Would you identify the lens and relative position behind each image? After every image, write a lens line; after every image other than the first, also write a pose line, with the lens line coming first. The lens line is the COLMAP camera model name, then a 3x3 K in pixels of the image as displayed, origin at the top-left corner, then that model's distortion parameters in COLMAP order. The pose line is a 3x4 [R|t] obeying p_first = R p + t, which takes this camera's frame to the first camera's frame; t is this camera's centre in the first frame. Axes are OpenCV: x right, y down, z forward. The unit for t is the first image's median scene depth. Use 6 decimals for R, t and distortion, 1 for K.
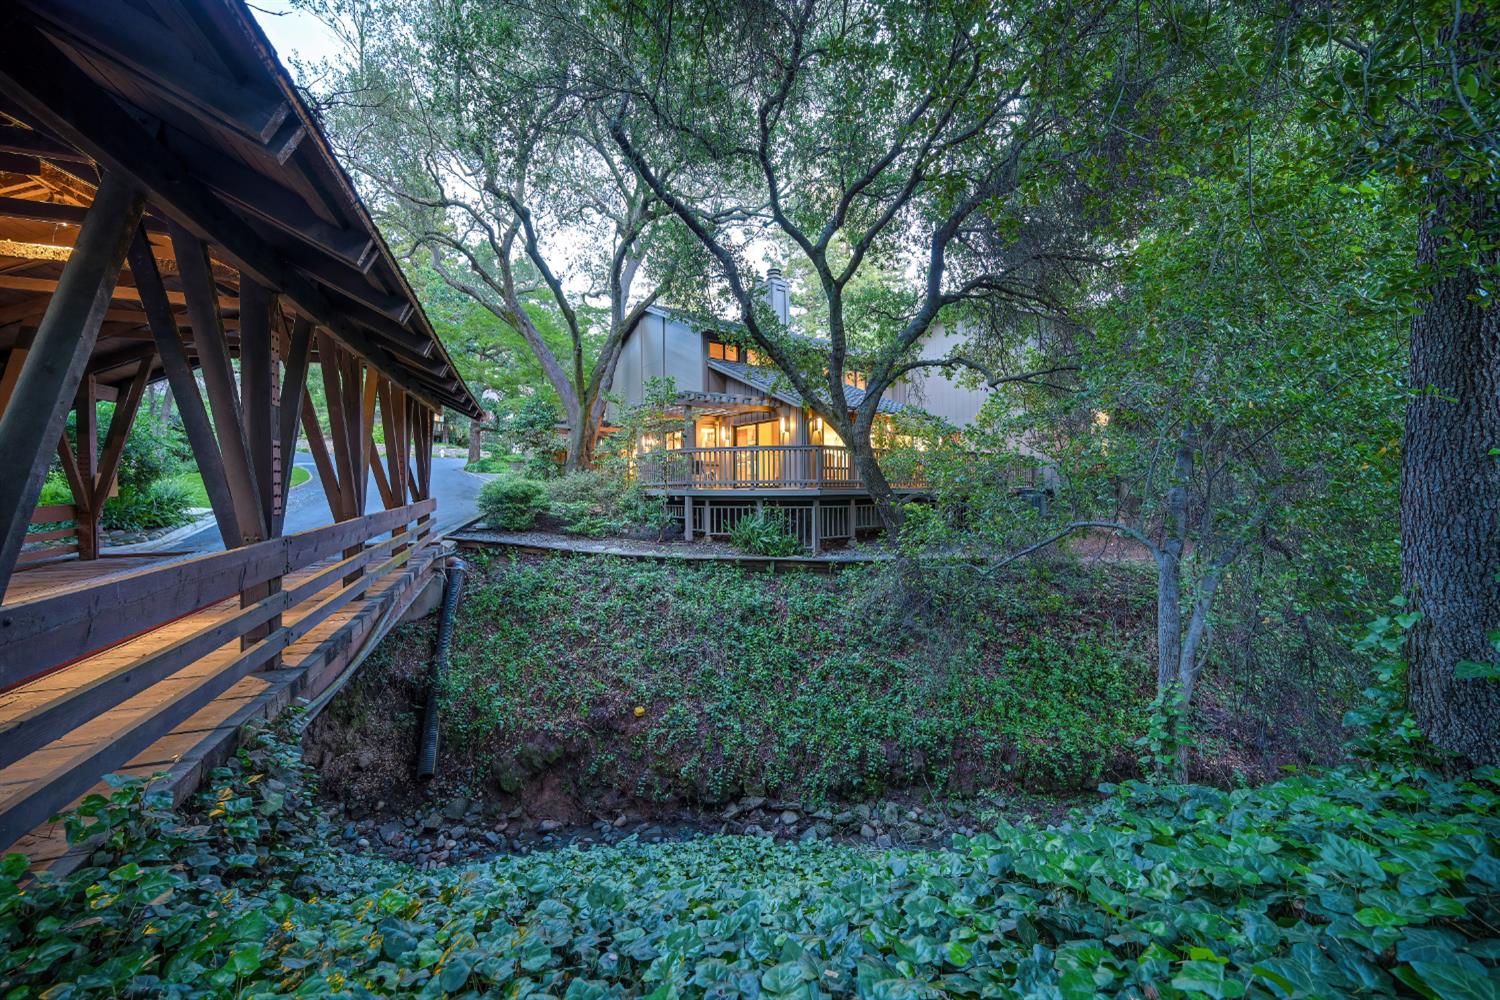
lens RADIAL K [[604.1, 0, 749.4], [0, 604.1, 502.0], [0, 0, 1]] dist [-0.000476, 0.000002]
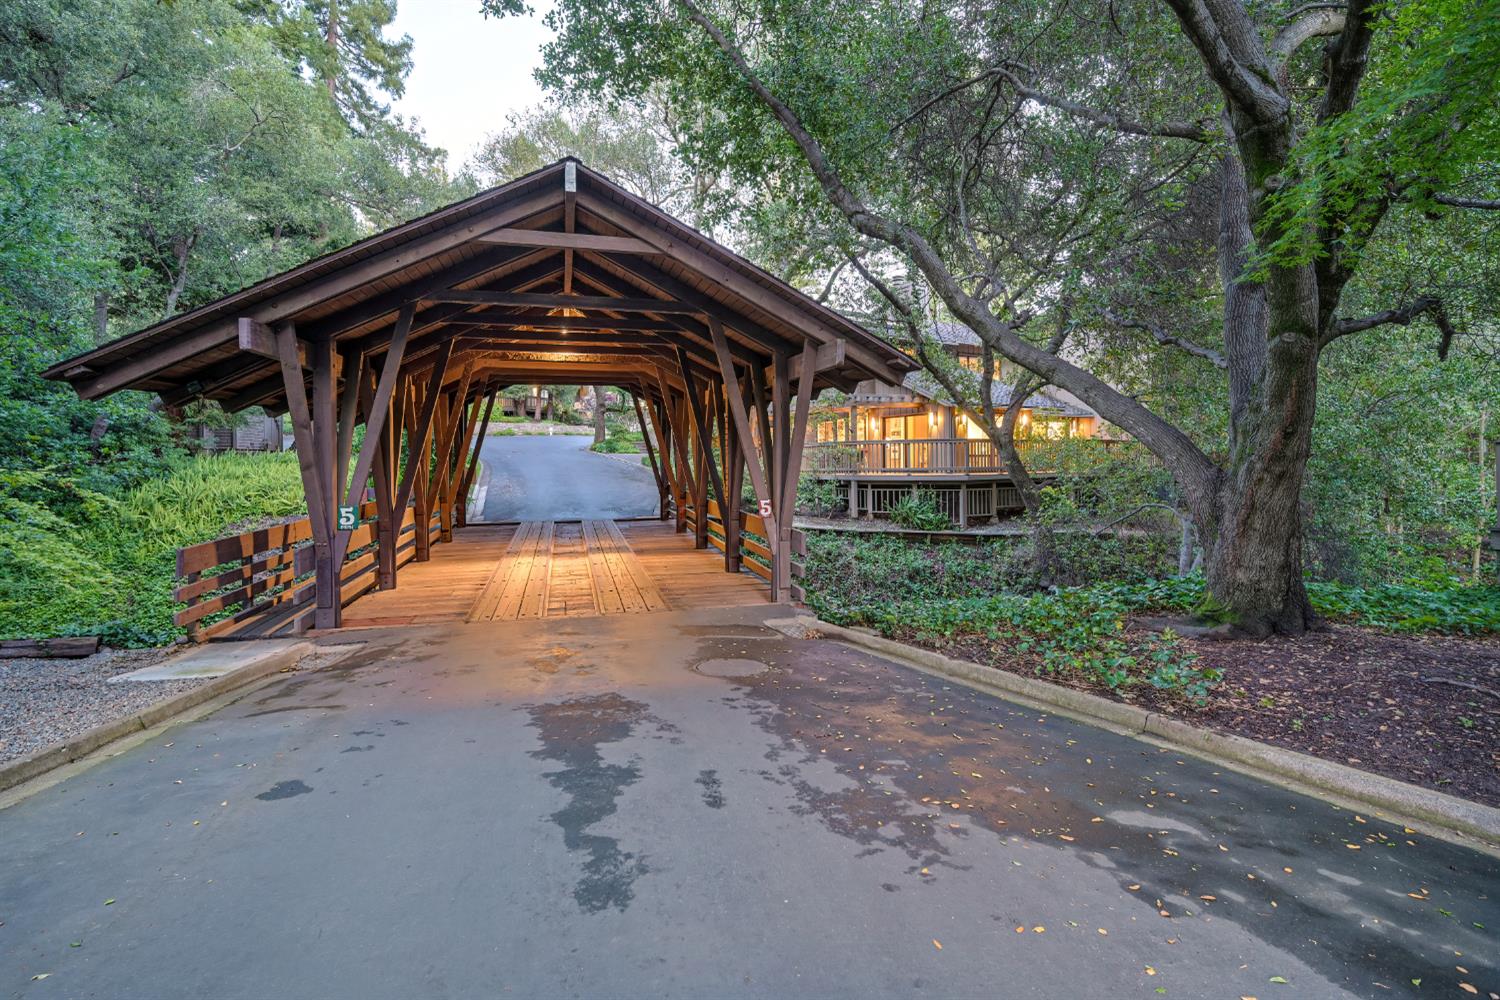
lens RADIAL K [[737.4, 0, 758.3], [0, 737.4, 468.1], [0, 0, 1]] dist [0.000742, 0.000022]
pose [[0.994085, -0.001347, -0.108595, -0.132992], [-0.000079, 0.999914, -0.013126, -0.015557], [0.108604, 0.013057, 0.993999, -0.488302]]
